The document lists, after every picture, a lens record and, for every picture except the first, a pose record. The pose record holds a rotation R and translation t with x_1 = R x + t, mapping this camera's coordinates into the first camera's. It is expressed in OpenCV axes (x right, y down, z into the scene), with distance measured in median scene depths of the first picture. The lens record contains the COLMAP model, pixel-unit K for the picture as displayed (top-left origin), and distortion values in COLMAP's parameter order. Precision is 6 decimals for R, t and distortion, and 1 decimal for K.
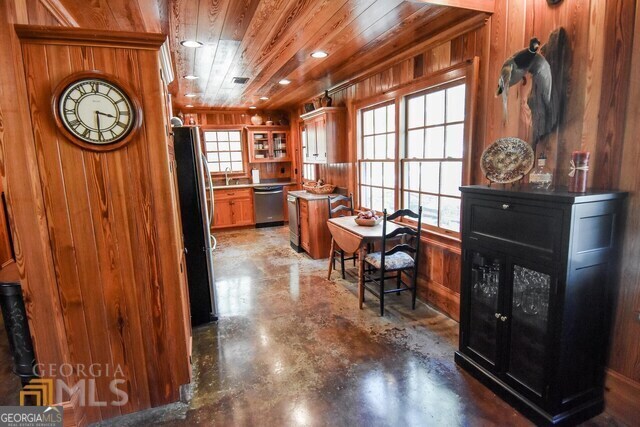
lens RADIAL K [[331.6, 0, 318.1], [0, 331.6, 200.8], [0, 0, 1]] dist [0.041123, -0.047989]
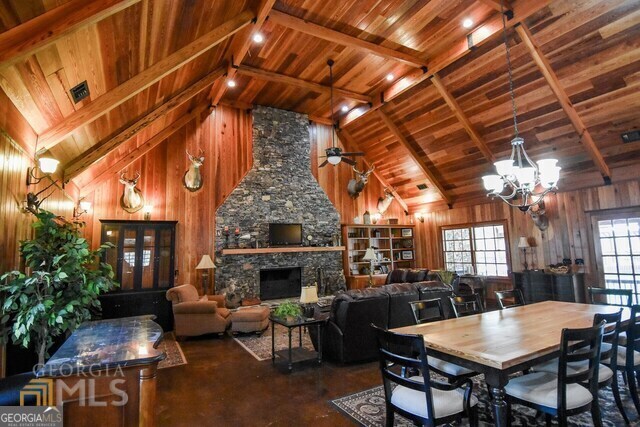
lens RADIAL K [[331.6, 0, 318.8], [0, 331.6, 208.3], [0, 0, 1]] dist [0.041123, -0.047989]
pose [[0.990252, 0.036407, 0.134448, -1.259733], [0.001635, 0.962132, -0.272580, 0.252219], [-0.139281, 0.270143, 0.952693, -1.315792]]
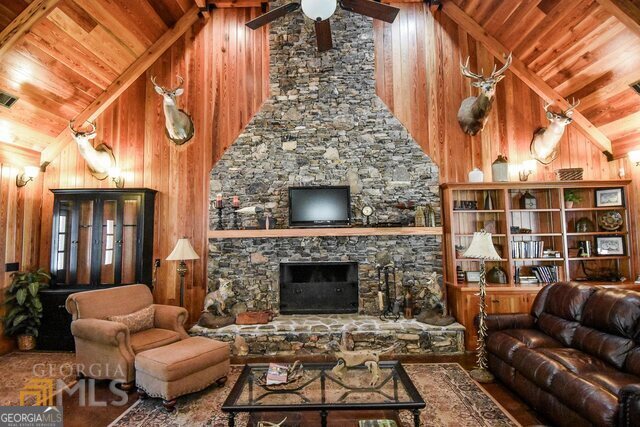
lens RADIAL K [[331.6, 0, 316.9], [0, 331.6, 209.6], [0, 0, 1]] dist [0.041123, -0.047989]
pose [[0.925920, 0.007529, -0.377646, -0.651818], [-0.083288, 0.979263, -0.184683, 0.048436], [0.368424, 0.202454, 0.907346, -0.179460]]
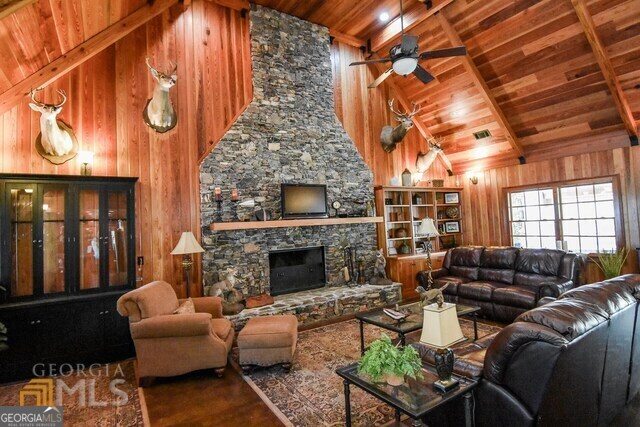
lens RADIAL K [[331.6, 0, 318.1], [0, 331.6, 207.8], [0, 0, 1]] dist [0.041123, -0.047989]
pose [[0.981050, 0.012672, 0.193337, -1.419188], [0.026077, 0.980144, -0.196563, 0.139669], [-0.191989, 0.197880, 0.961241, -0.518910]]
